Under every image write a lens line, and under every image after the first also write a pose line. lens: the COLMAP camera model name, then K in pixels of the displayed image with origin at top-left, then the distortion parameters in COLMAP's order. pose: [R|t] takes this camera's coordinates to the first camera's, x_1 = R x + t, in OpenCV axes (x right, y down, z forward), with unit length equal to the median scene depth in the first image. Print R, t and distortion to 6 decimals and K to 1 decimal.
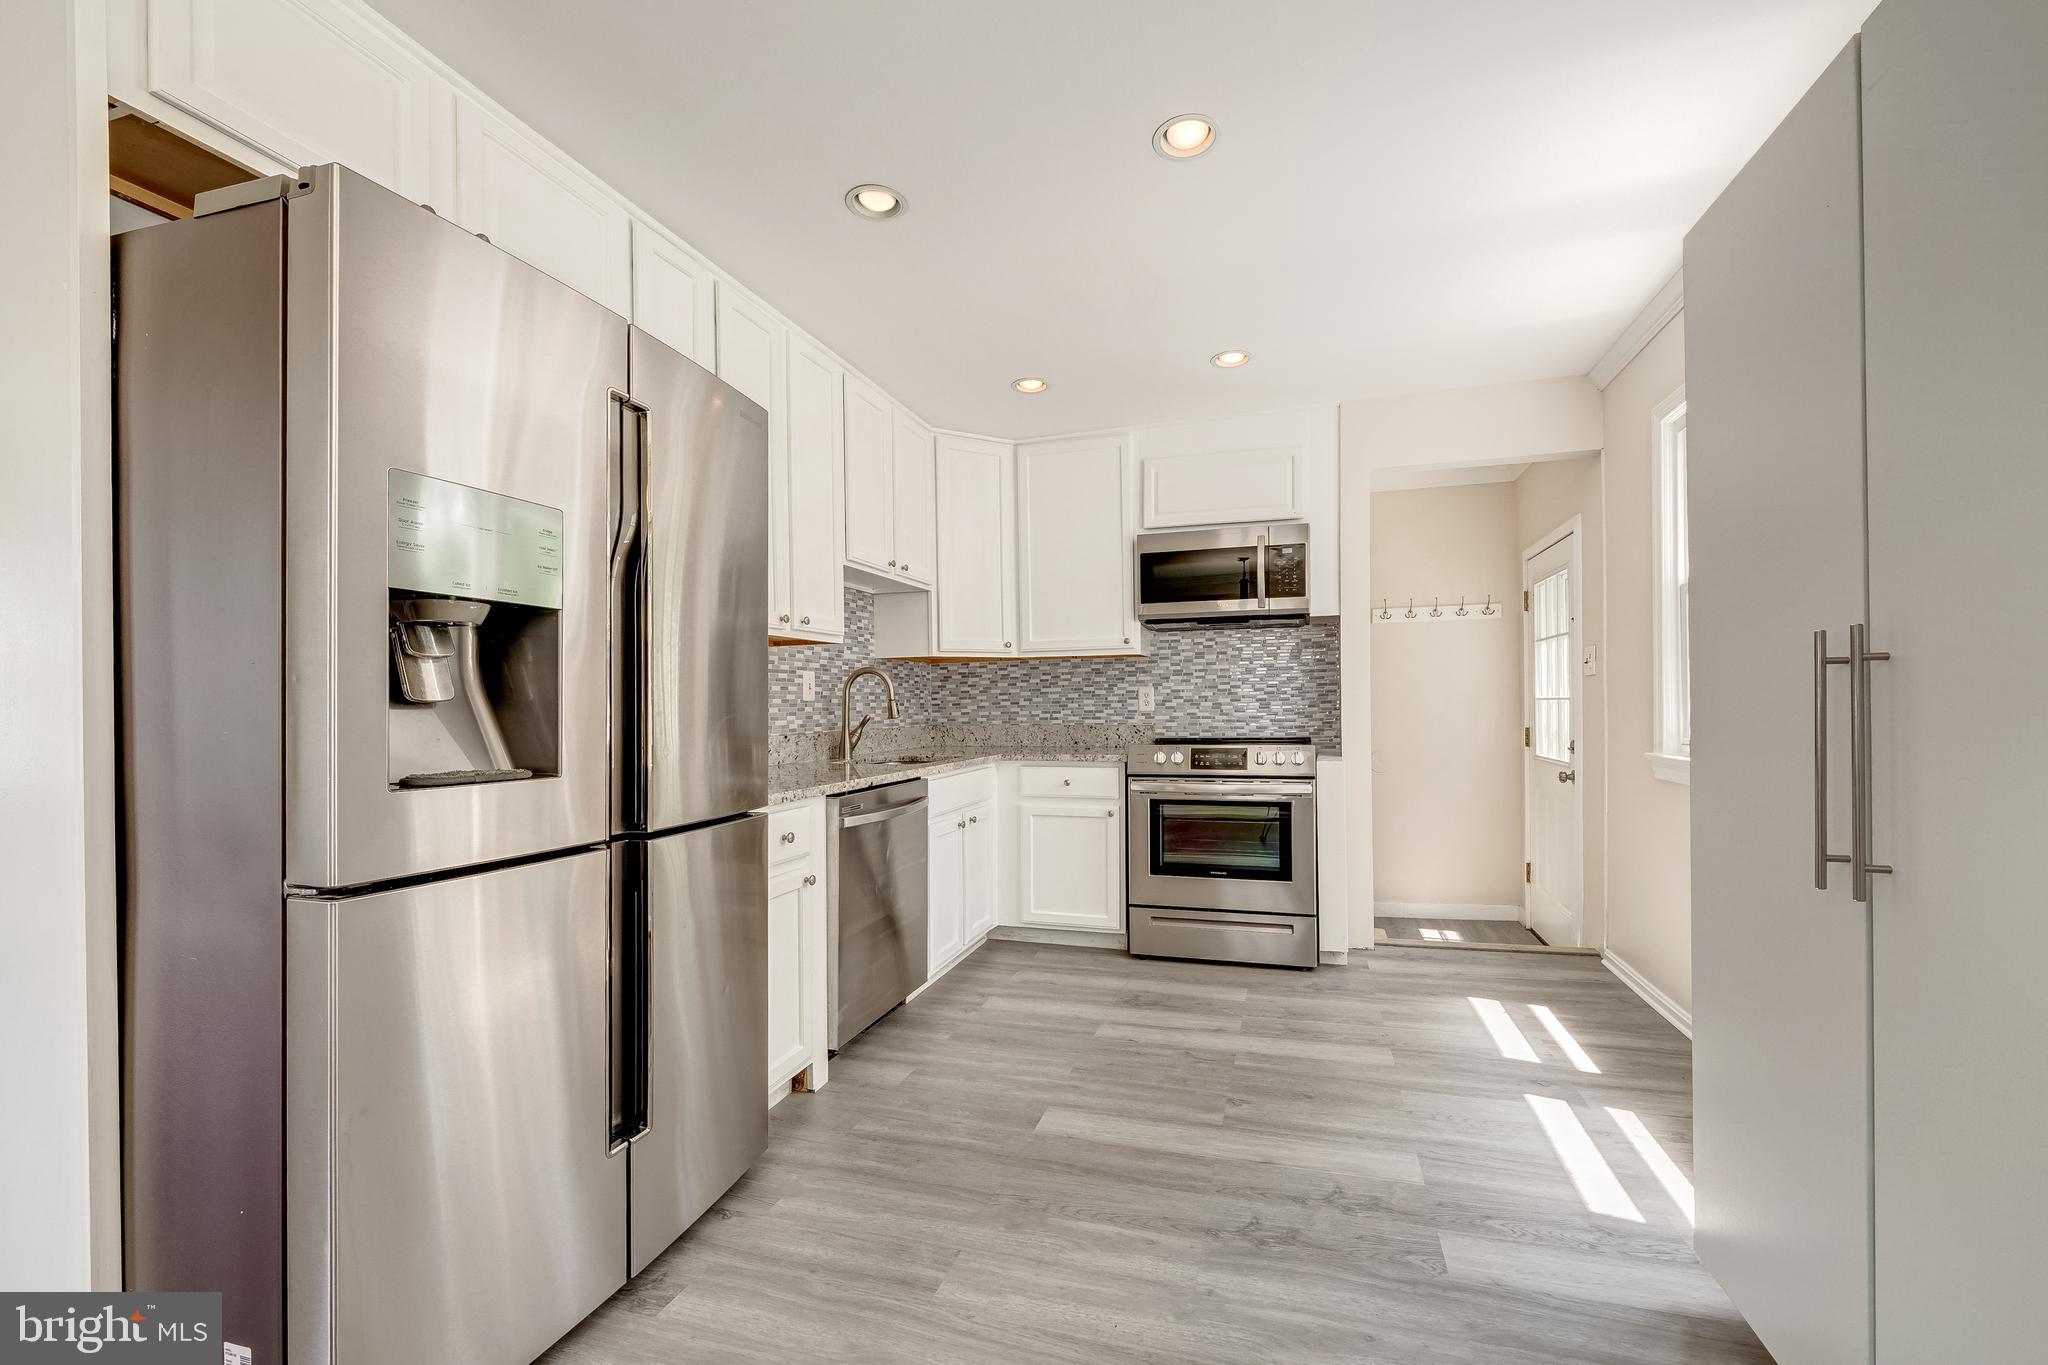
lens RADIAL K [[819.2, 0, 1088.5], [0, 819.2, 706.6], [0, 0, 1]] dist [-0.010203, -0.000080]
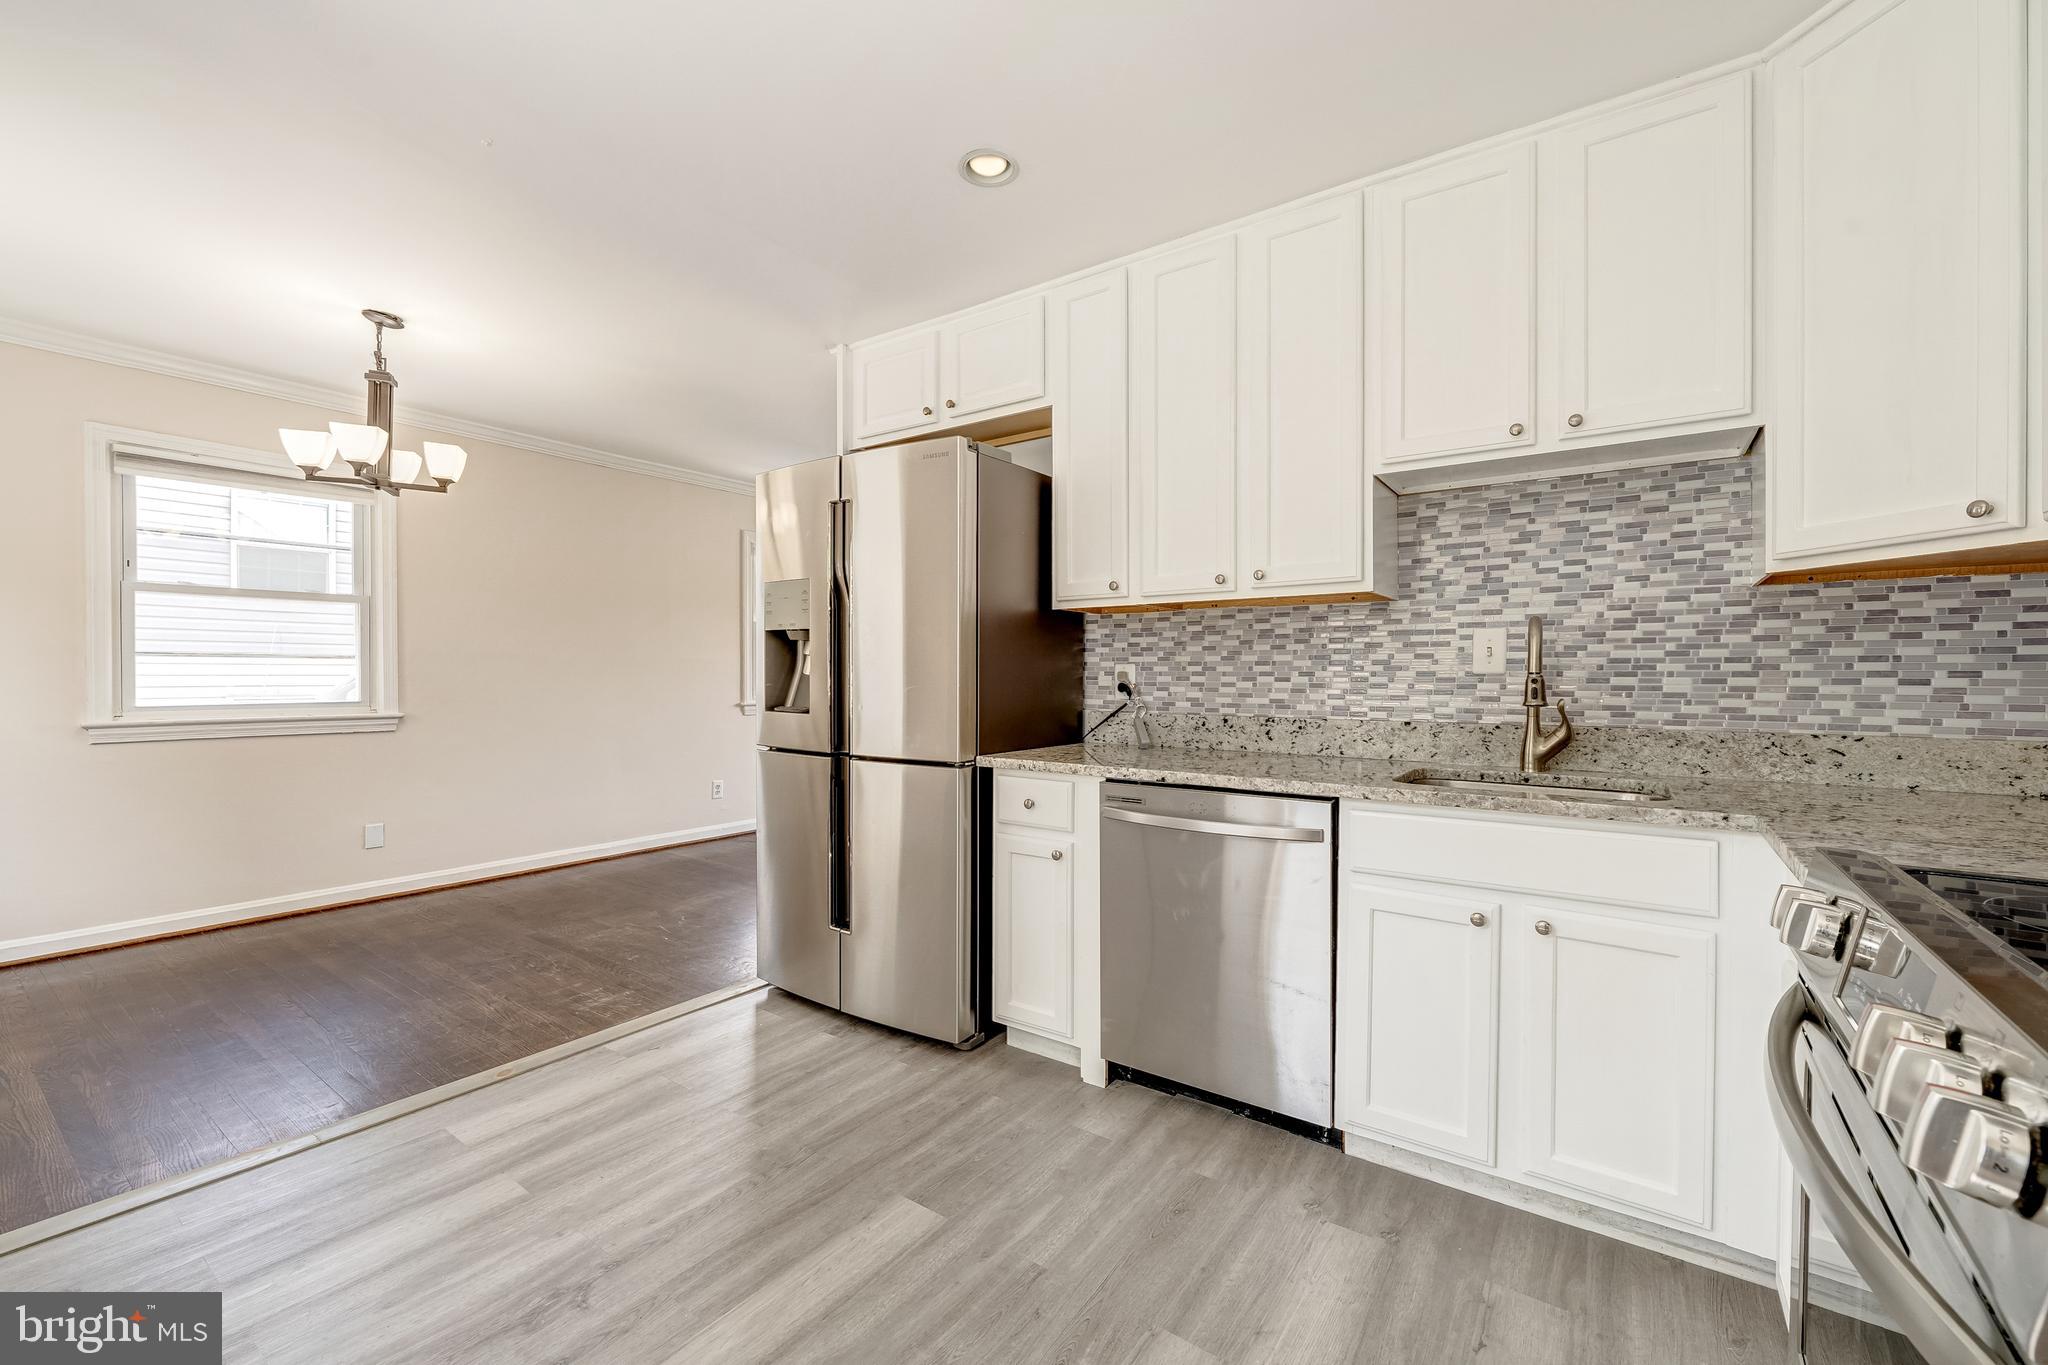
lens RADIAL K [[857.2, 0, 997.3], [0, 857.2, 677.2], [0, 0, 1]] dist [0.001274, -0.000389]
pose [[-0.386238, 0.014990, -0.922278, 0.448996], [-0.000312, 0.999866, 0.016381, -0.015607], [0.922399, 0.006615, -0.386181, 0.920796]]
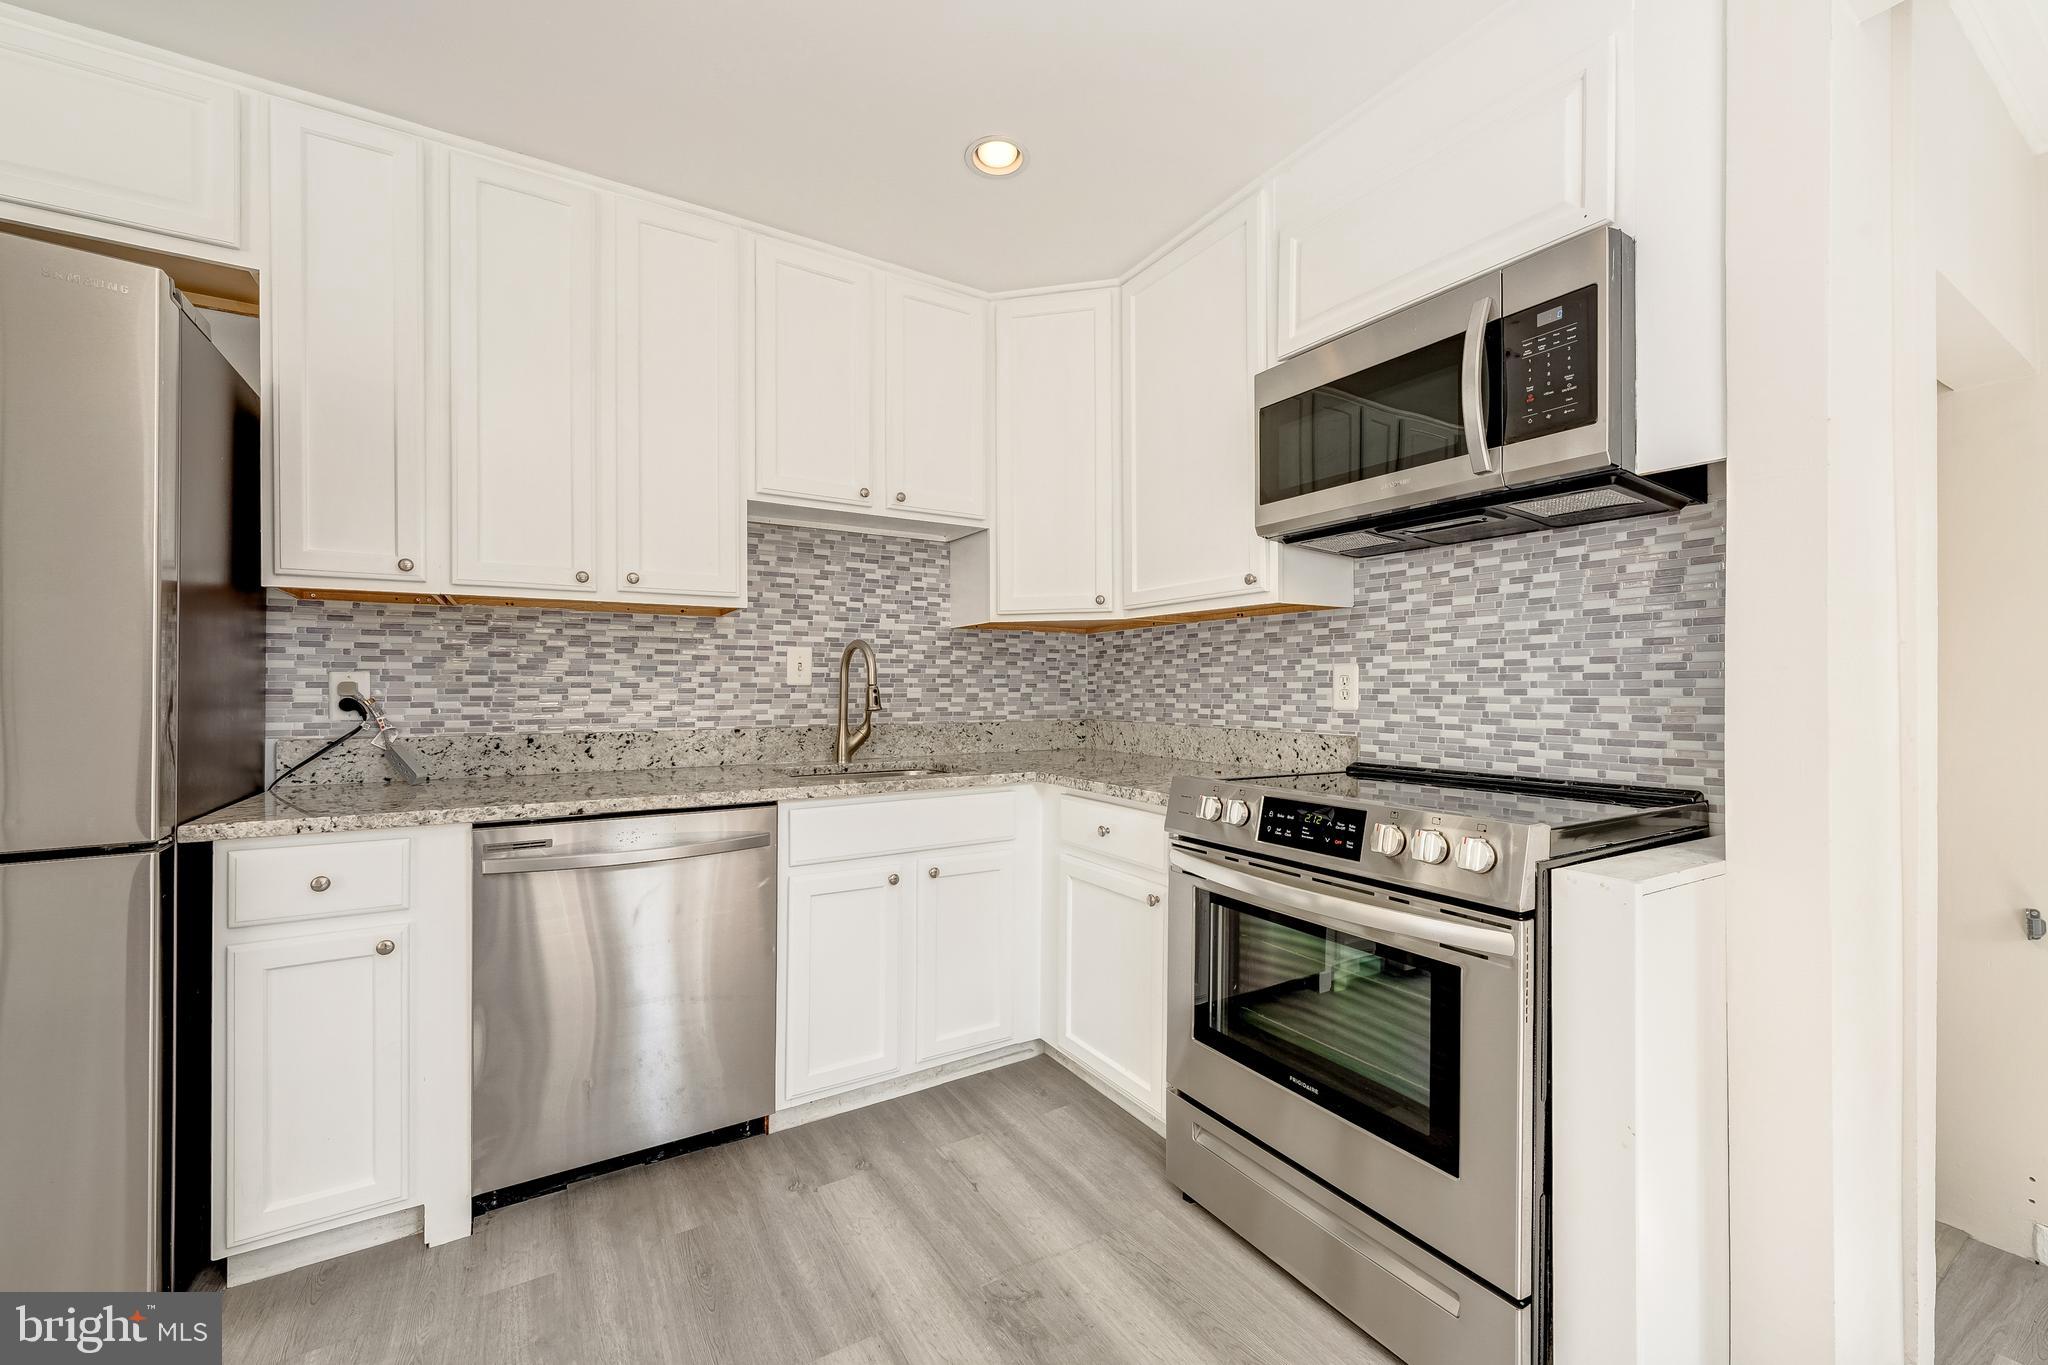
lens RADIAL K [[819.2, 0, 1051.3], [0, 819.2, 684.9], [0, 0, 1]] dist [-0.010203, -0.000080]
pose [[0.730149, 0.011462, -0.683192, 0.372067], [-0.011860, 0.999921, 0.004102, -0.013392], [0.683185, 0.005108, 0.730227, 0.607860]]
